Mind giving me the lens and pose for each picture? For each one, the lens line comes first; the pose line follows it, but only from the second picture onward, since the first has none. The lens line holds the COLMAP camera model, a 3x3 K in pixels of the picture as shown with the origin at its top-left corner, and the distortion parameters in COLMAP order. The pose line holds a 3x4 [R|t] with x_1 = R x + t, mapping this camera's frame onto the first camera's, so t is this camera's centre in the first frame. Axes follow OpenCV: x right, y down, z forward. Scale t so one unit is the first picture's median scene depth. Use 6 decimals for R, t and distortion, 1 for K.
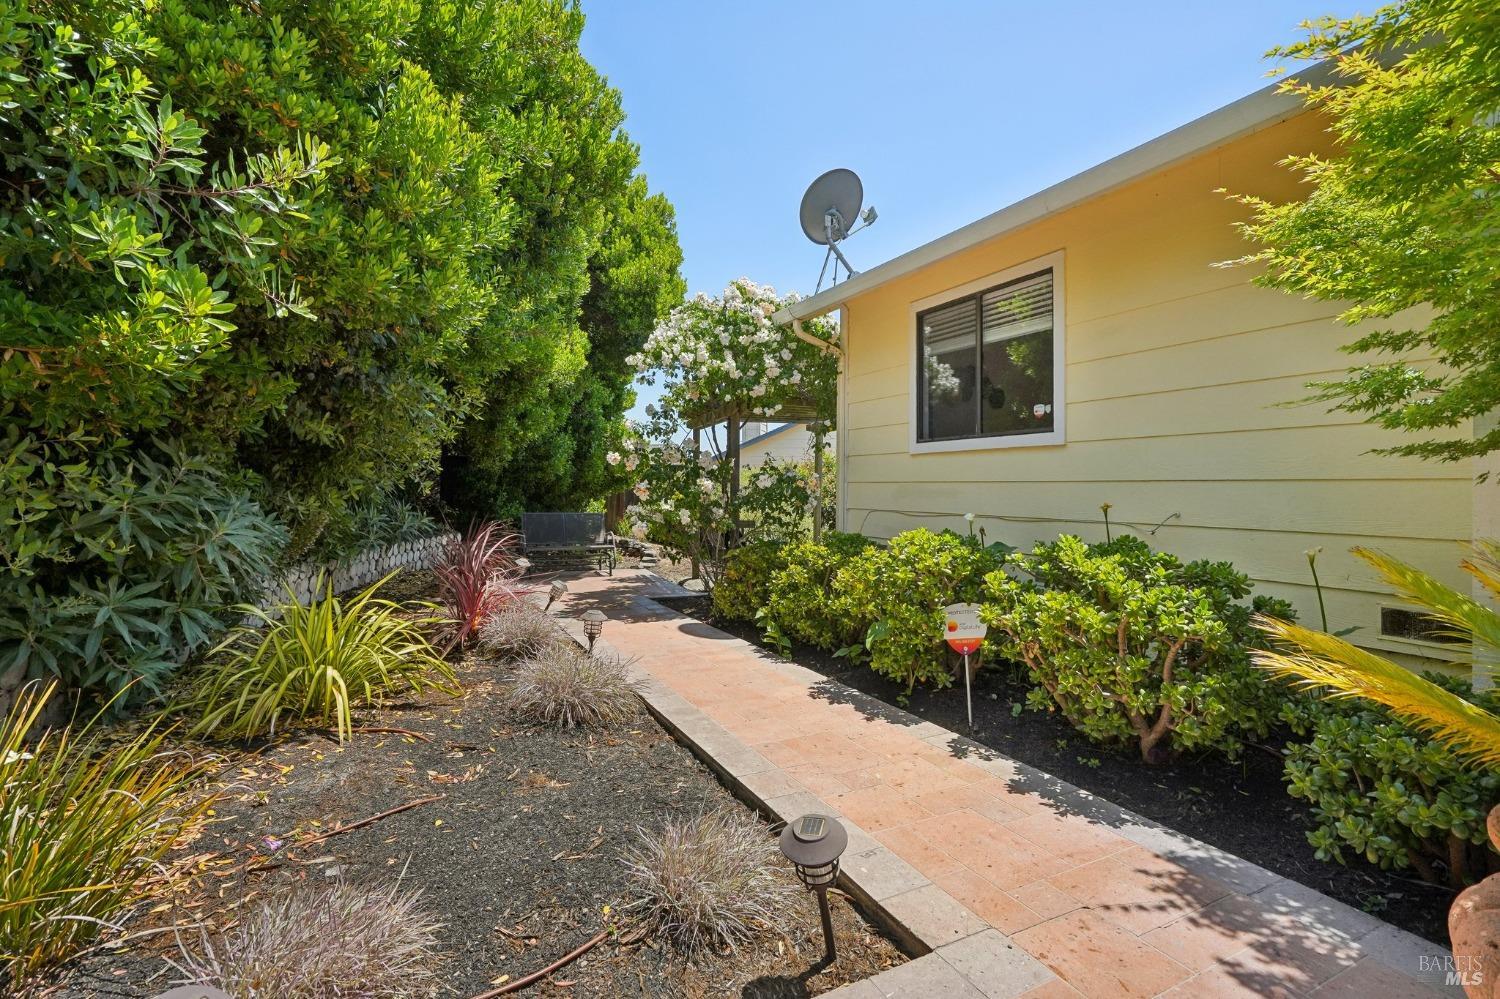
lens RADIAL K [[694.2, 0, 742.3], [0, 694.2, 496.9], [0, 0, 1]] dist [0.000211, 0.000707]
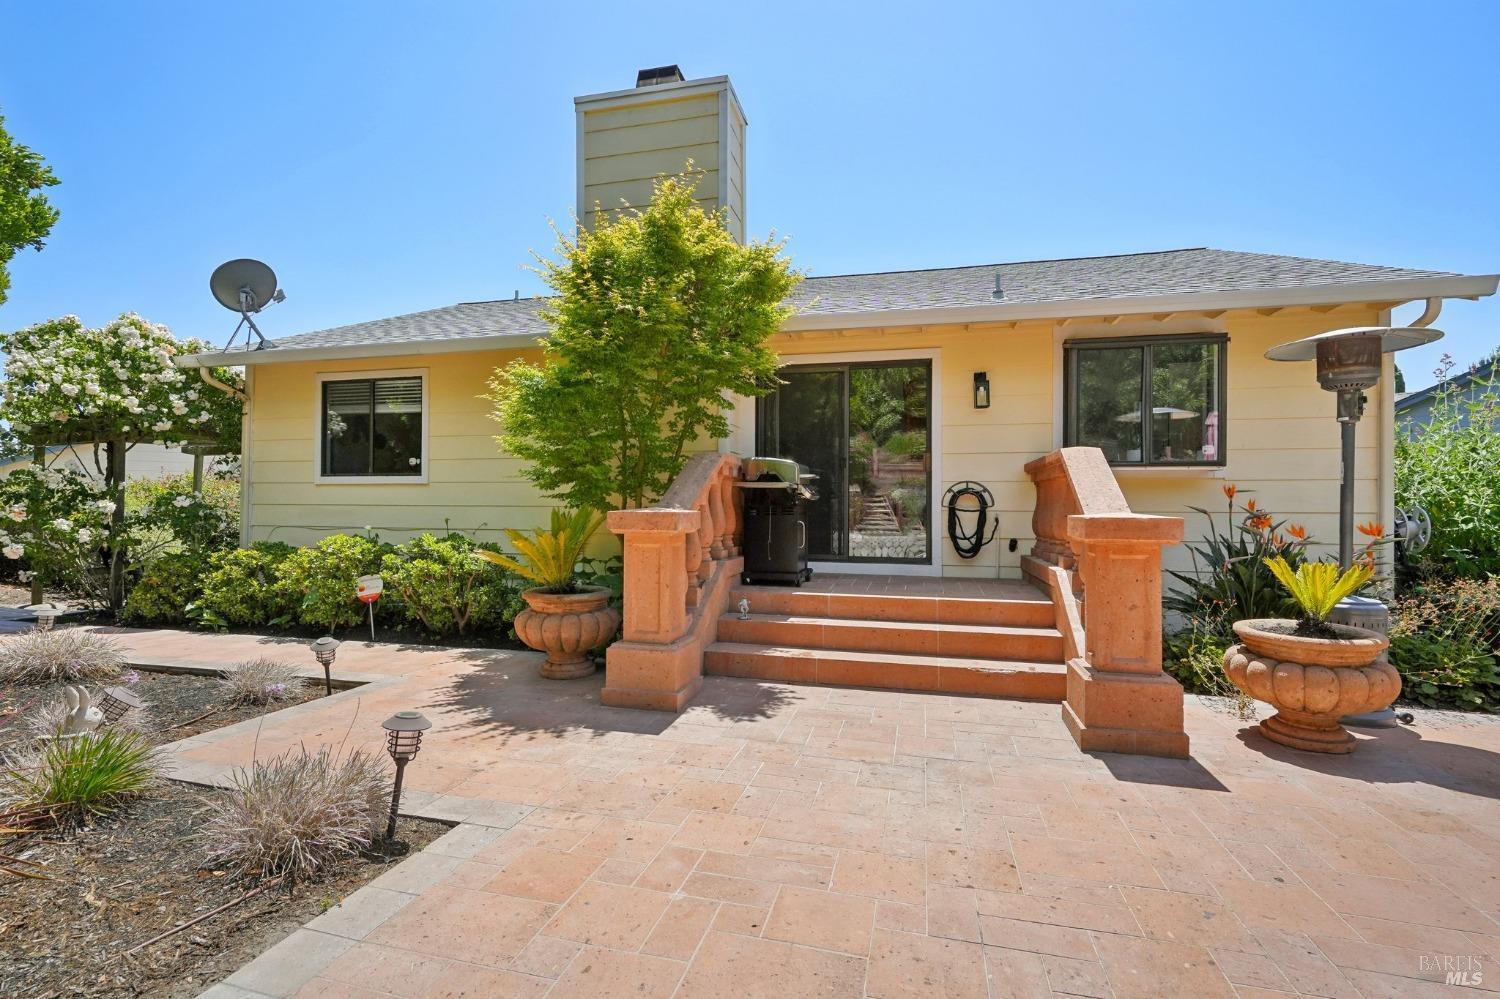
lens RADIAL K [[694.2, 0, 742.3], [0, 694.2, 496.9], [0, 0, 1]] dist [0.000211, 0.000707]
pose [[0.660215, 0.015964, 0.750907, -0.218615], [0.005690, 0.999639, -0.026256, 0.003410], [-0.751055, 0.021607, 0.659886, -0.504809]]
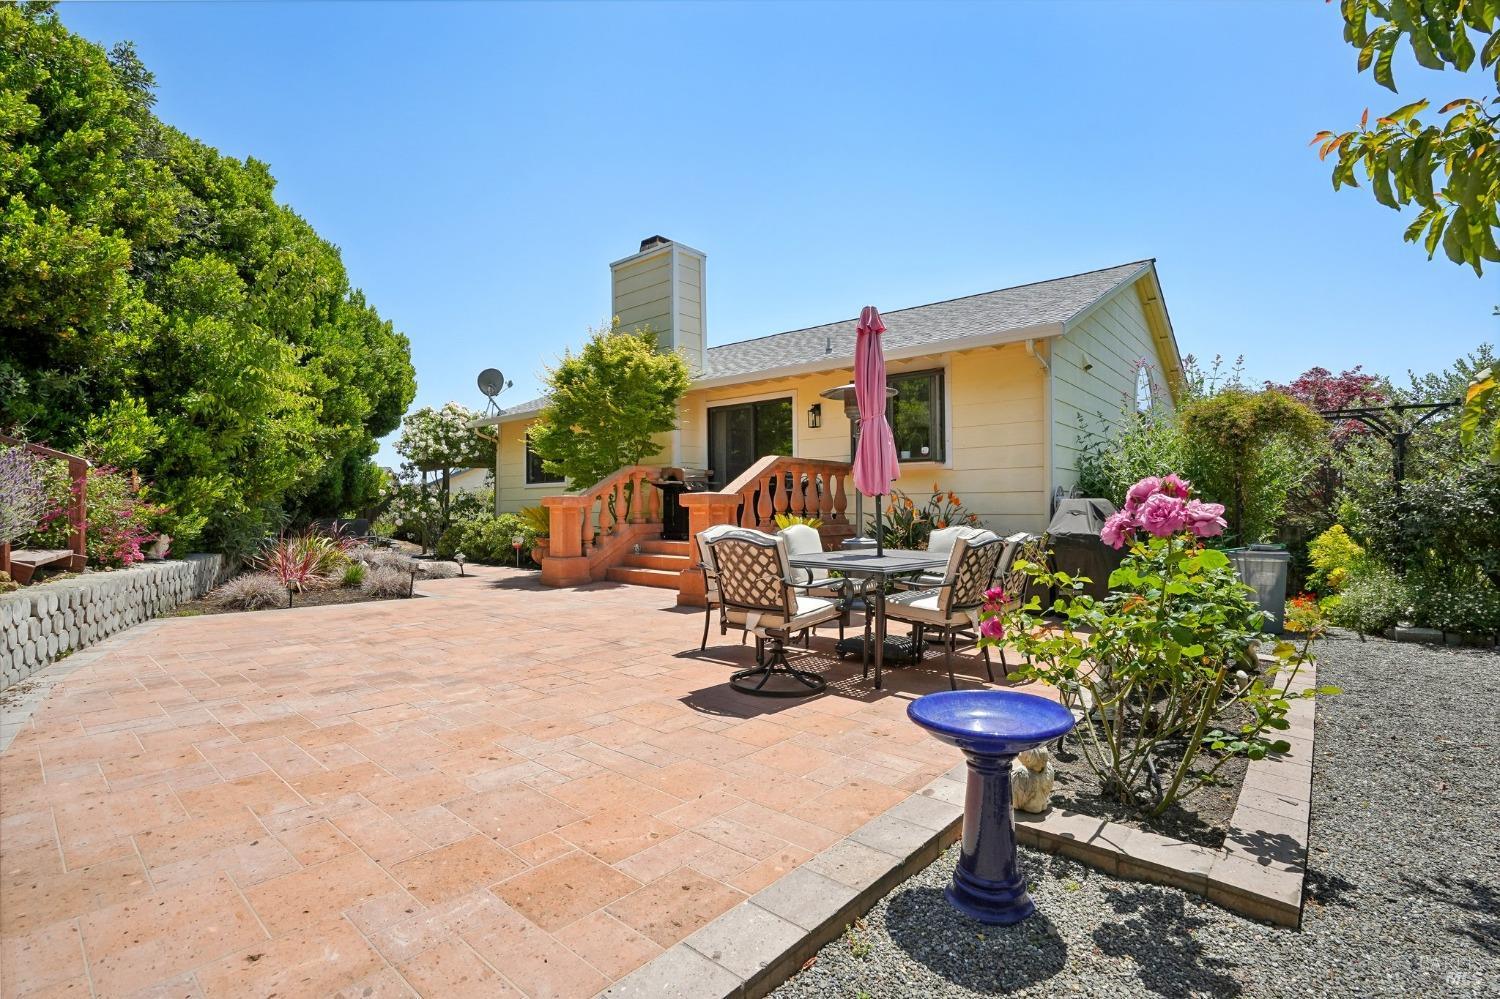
lens RADIAL K [[694.2, 0, 742.3], [0, 694.2, 496.9], [0, 0, 1]] dist [0.000211, 0.000707]
pose [[0.928933, -0.001760, 0.370243, 0.049646], [0.012990, 0.999528, -0.027839, 0.046760], [-0.370020, 0.030670, 0.928518, -1.506776]]
